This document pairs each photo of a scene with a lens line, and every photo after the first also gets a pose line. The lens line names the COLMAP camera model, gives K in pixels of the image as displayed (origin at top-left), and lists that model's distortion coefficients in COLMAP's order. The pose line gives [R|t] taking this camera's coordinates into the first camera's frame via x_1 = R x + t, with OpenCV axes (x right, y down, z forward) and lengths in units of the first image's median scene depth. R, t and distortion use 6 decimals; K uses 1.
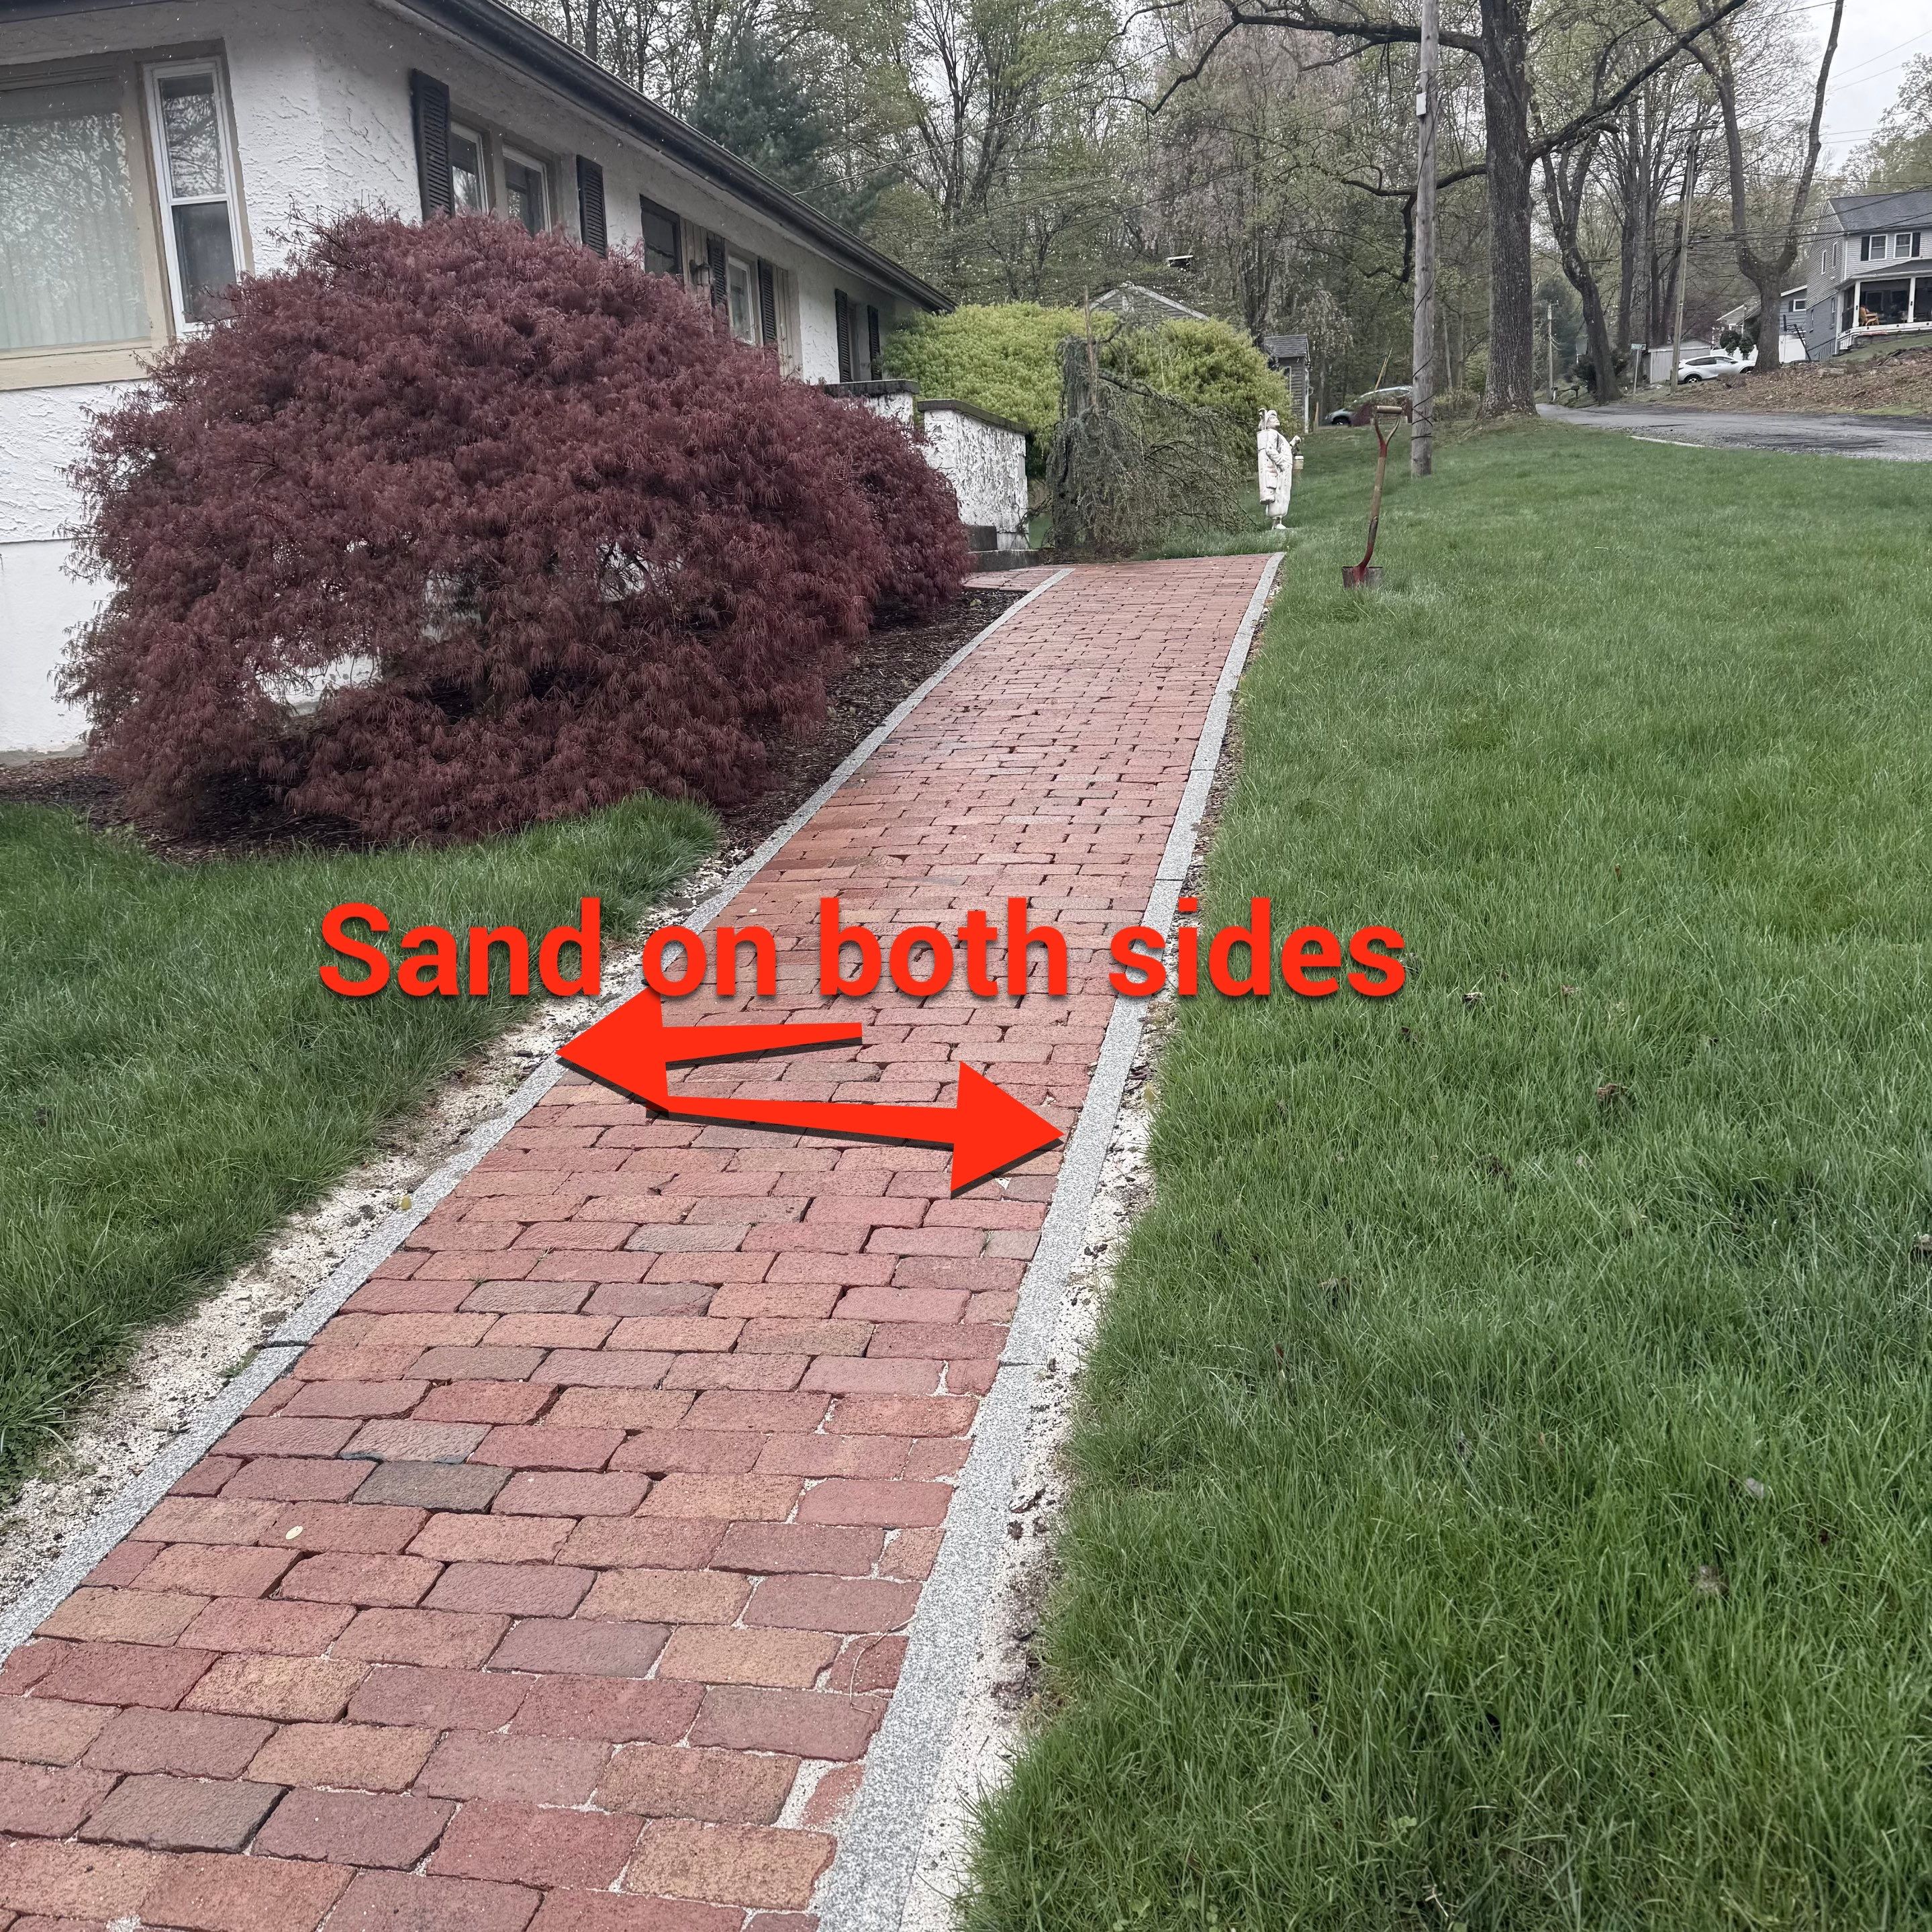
lens RADIAL K [[1702.0, 0, 966.0], [0, 1702.0, 966.0], [0, 0, 1]] dist [0.014861, -0.013241]
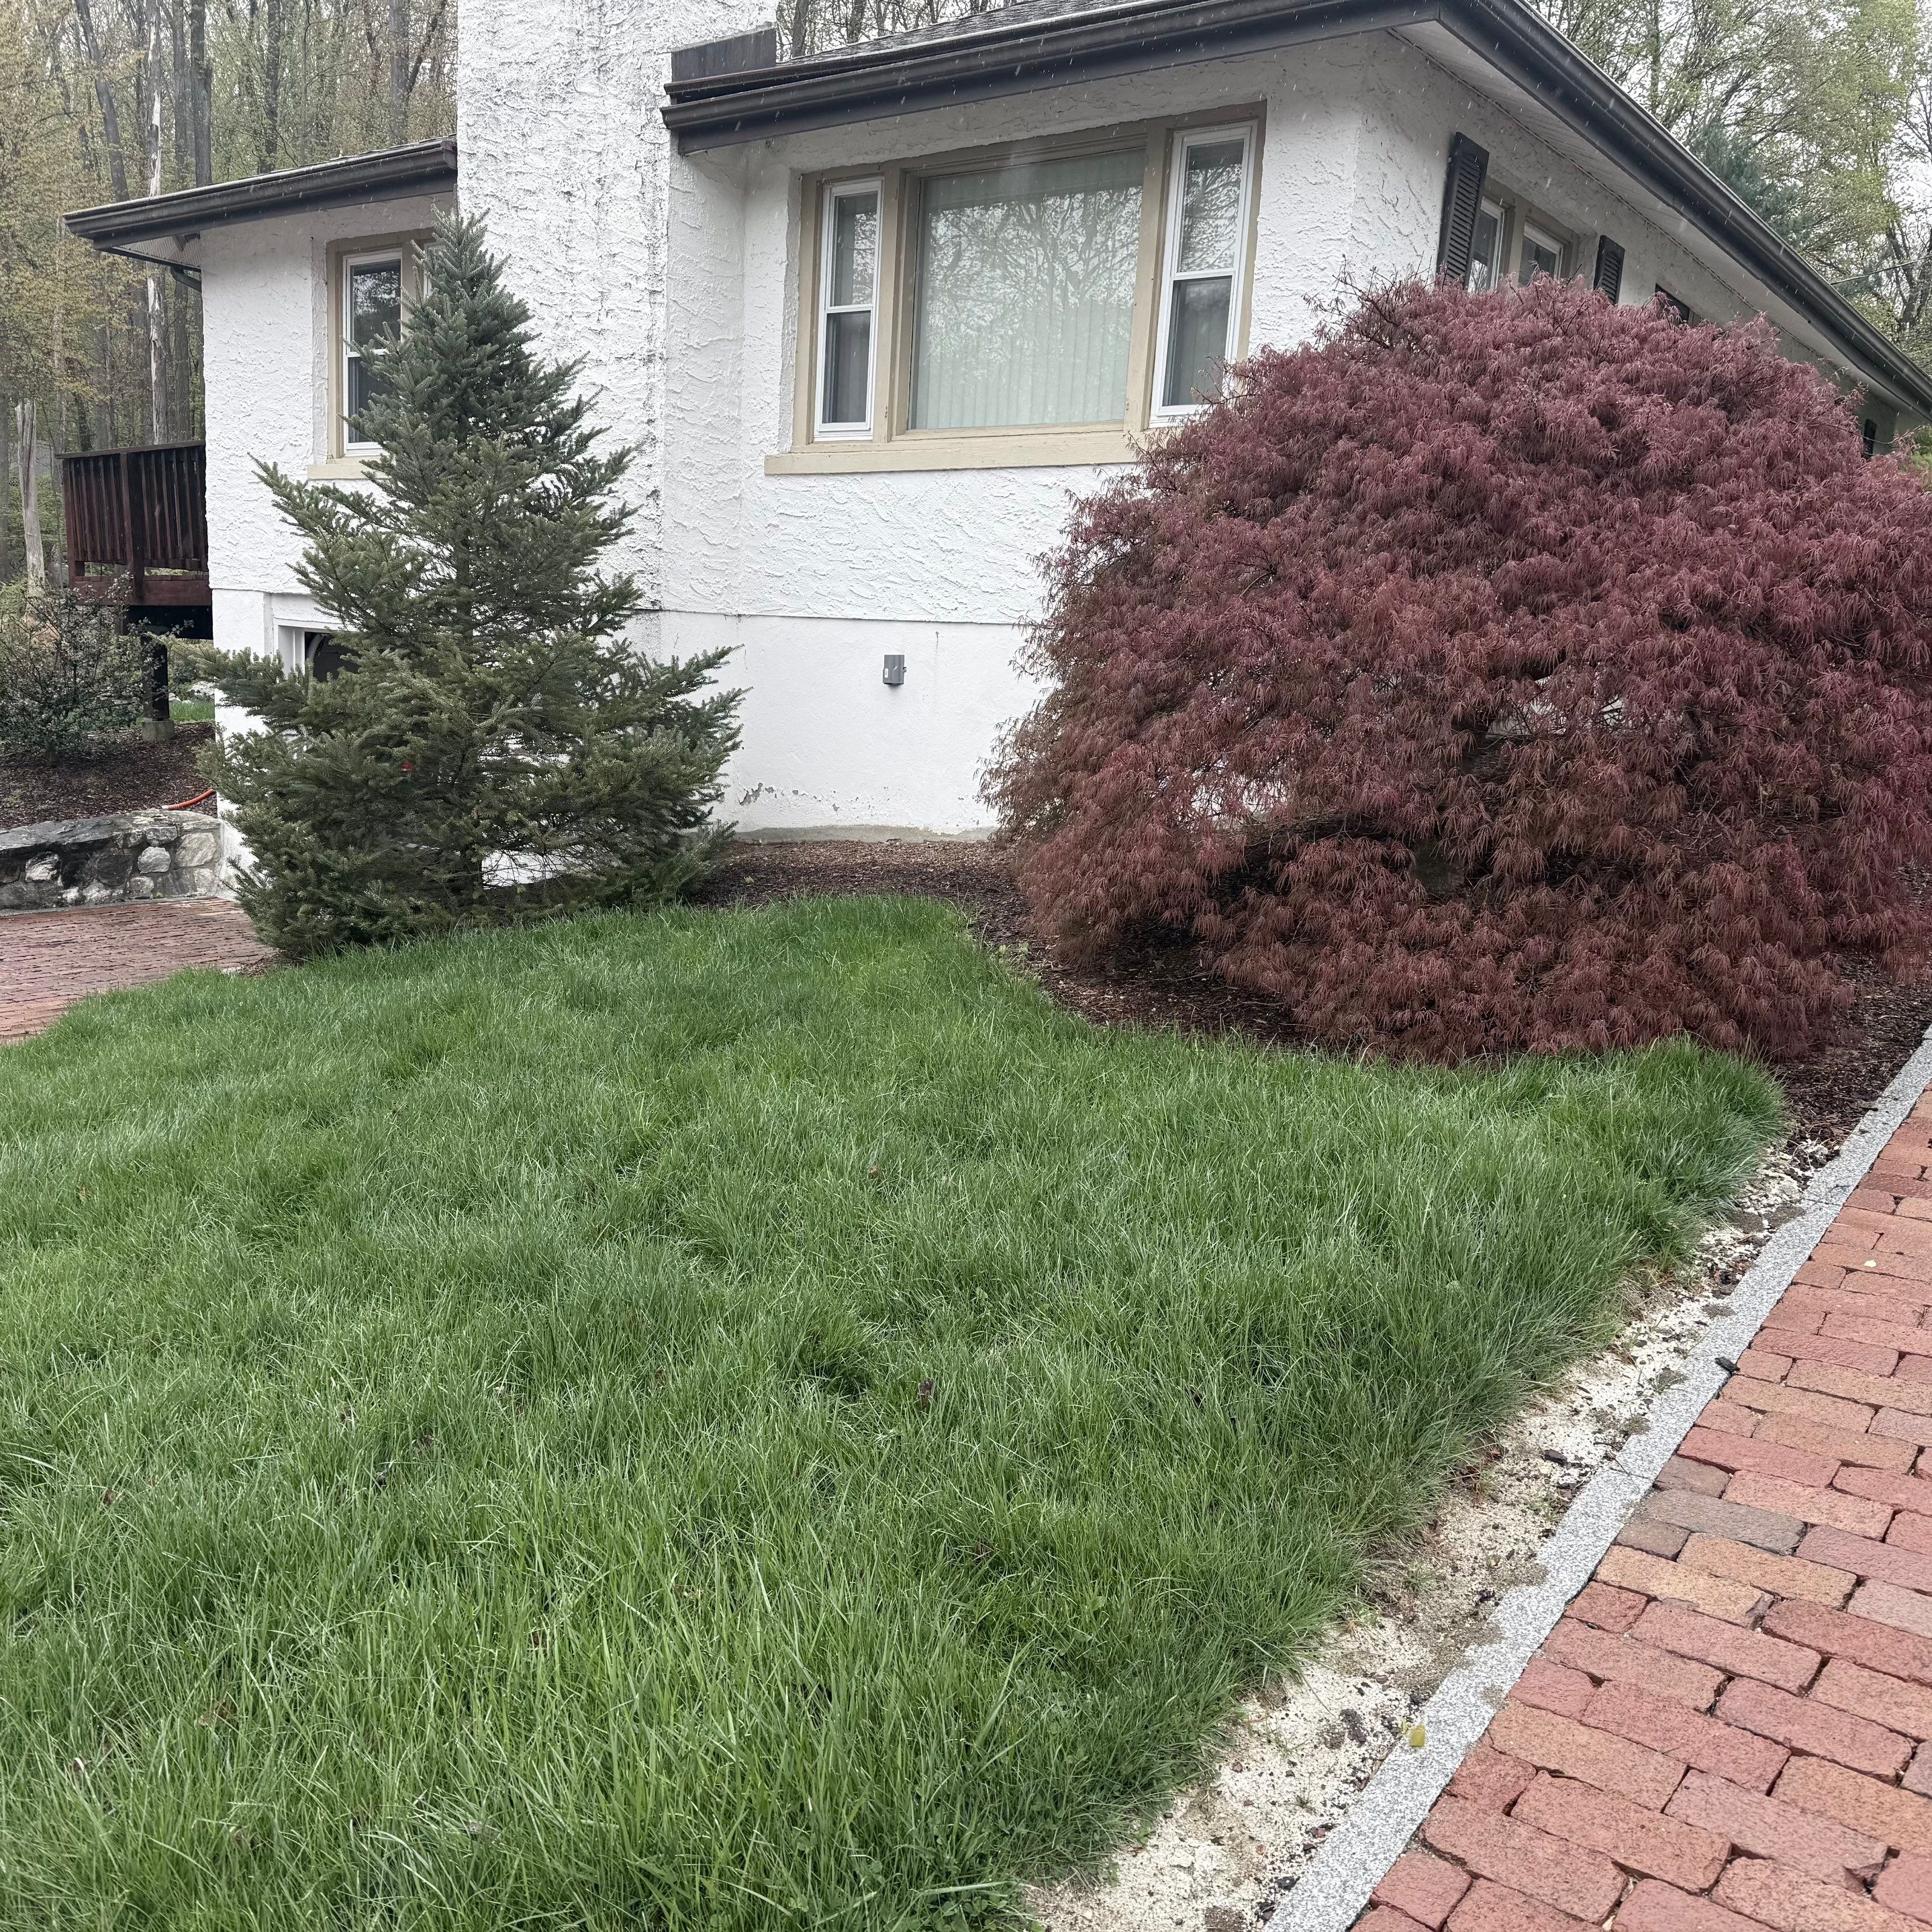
lens RADIAL K [[1702.0, 0, 966.0], [0, 1702.0, 966.0], [0, 0, 1]] dist [0.014861, -0.013241]
pose [[0.892360, 0.163007, -0.420860, -0.156604], [-0.183805, 0.982921, -0.009021, -0.067023], [0.412202, 0.085406, 0.907081, 0.195474]]
